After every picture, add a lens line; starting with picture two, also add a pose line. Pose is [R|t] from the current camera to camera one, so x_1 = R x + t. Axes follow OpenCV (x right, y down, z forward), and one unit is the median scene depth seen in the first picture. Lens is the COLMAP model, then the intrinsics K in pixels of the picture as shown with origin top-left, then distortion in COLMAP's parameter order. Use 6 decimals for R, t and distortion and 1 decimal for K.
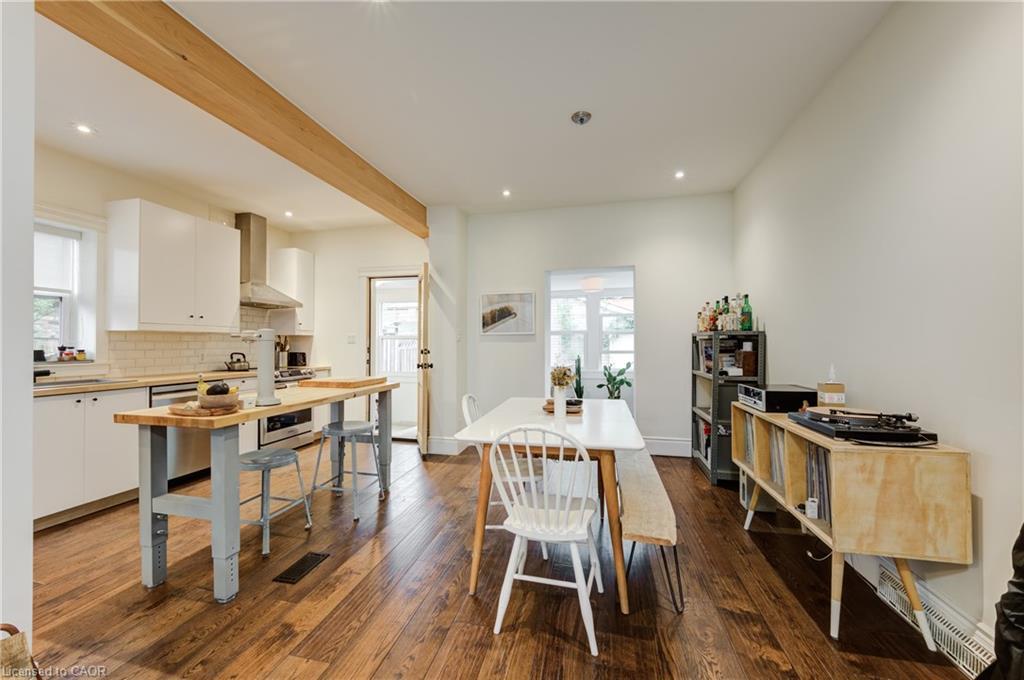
lens RADIAL K [[398.4, 0, 500.3], [0, 398.4, 337.7], [0, 0, 1]] dist [-0.000339, -0.000033]
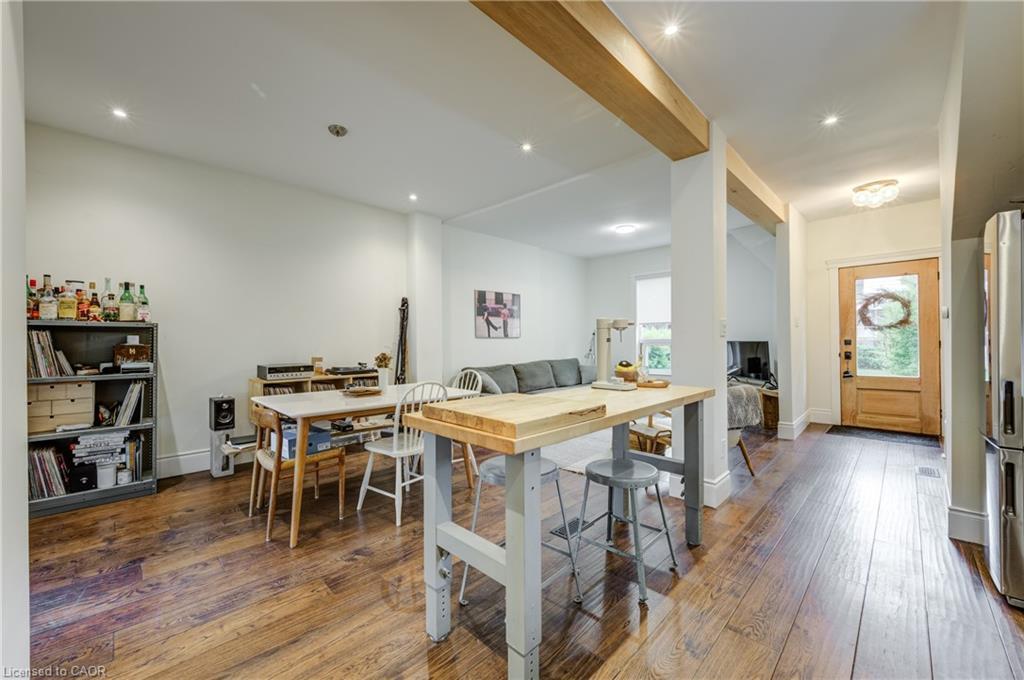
lens RADIAL K [[399.9, 0, 504.9], [0, 399.9, 340.6], [0, 0, 1]] dist [0.000335, -0.000084]
pose [[-0.858455, 0.009142, 0.512808, -0.610993], [0.002420, 0.999902, -0.013775, 0.038326], [-0.512884, -0.010584, -0.858393, 1.375519]]
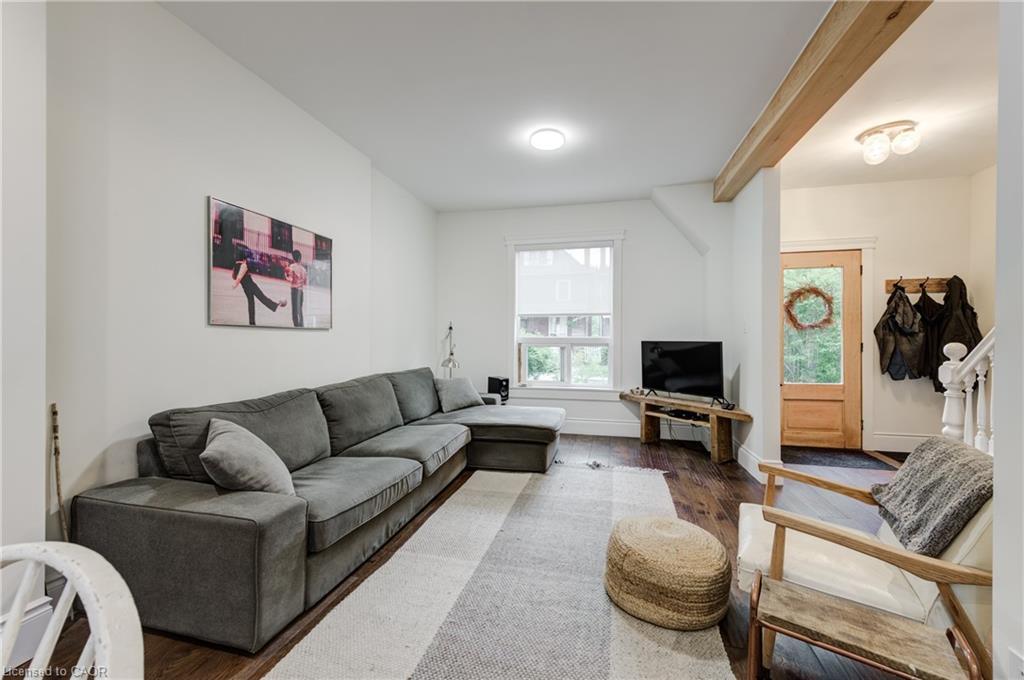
lens RADIAL K [[396.5, 0, 523.7], [0, 396.5, 339.6], [0, 0, 1]] dist [0.000825, 0.000230]
pose [[-0.999798, -0.003548, -0.019780, -0.113604], [-0.003256, 0.999886, -0.014769, 0.033537], [0.019830, -0.014702, -0.999695, 0.608028]]
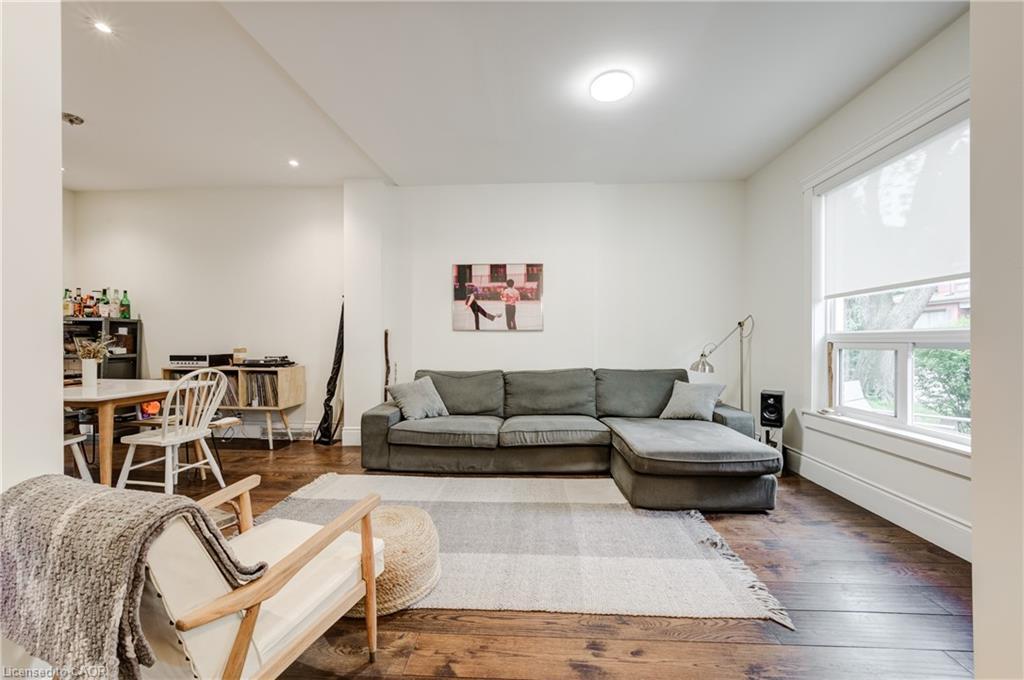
lens RADIAL K [[399.4, 0, 519.2], [0, 399.4, 340.6], [0, 0, 1]] dist [-0.000675, -0.000108]
pose [[-0.190112, 0.002547, 0.981759, -0.891369], [-0.018084, 0.999818, -0.006095, 0.037727], [-0.981596, -0.018913, -0.190032, -0.006554]]
